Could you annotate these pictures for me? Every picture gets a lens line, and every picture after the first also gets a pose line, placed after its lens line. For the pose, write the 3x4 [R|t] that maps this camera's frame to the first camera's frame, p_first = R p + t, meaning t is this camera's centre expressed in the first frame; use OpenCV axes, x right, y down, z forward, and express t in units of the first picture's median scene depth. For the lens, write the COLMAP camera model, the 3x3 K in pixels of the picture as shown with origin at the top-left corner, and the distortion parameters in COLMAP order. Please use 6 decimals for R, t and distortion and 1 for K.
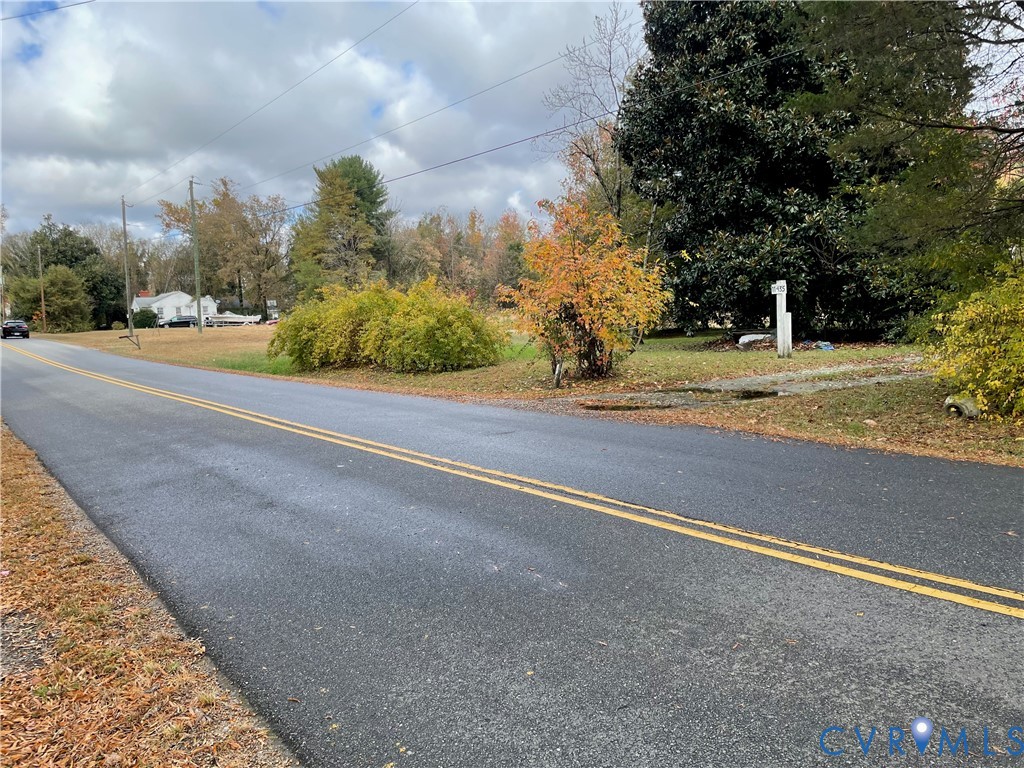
lens RADIAL K [[762.6, 0, 510.8], [0, 762.6, 384.7], [0, 0, 1]] dist [0.041540, -0.073006]
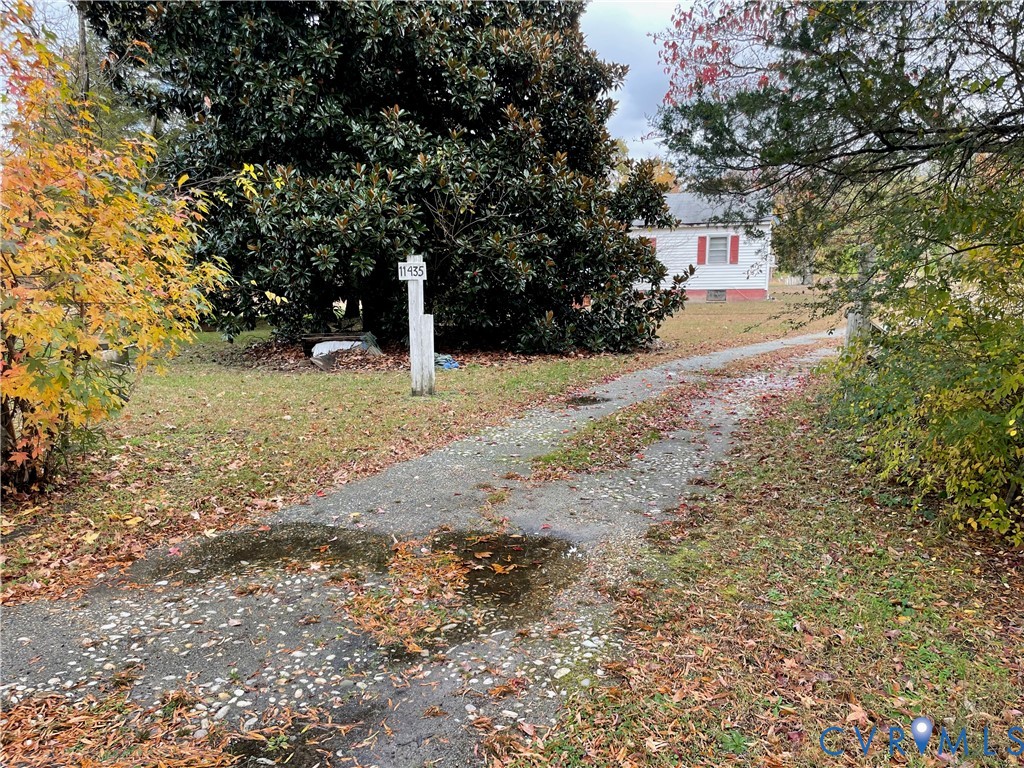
lens RADIAL K [[762.6, 0, 508.1], [0, 762.6, 402.2], [0, 0, 1]] dist [0.041540, -0.073006]
pose [[0.814140, -0.052215, 0.578317, 0.071363], [0.024677, 0.998160, 0.055382, -0.050550], [-0.580145, -0.030817, 0.813930, 0.431809]]
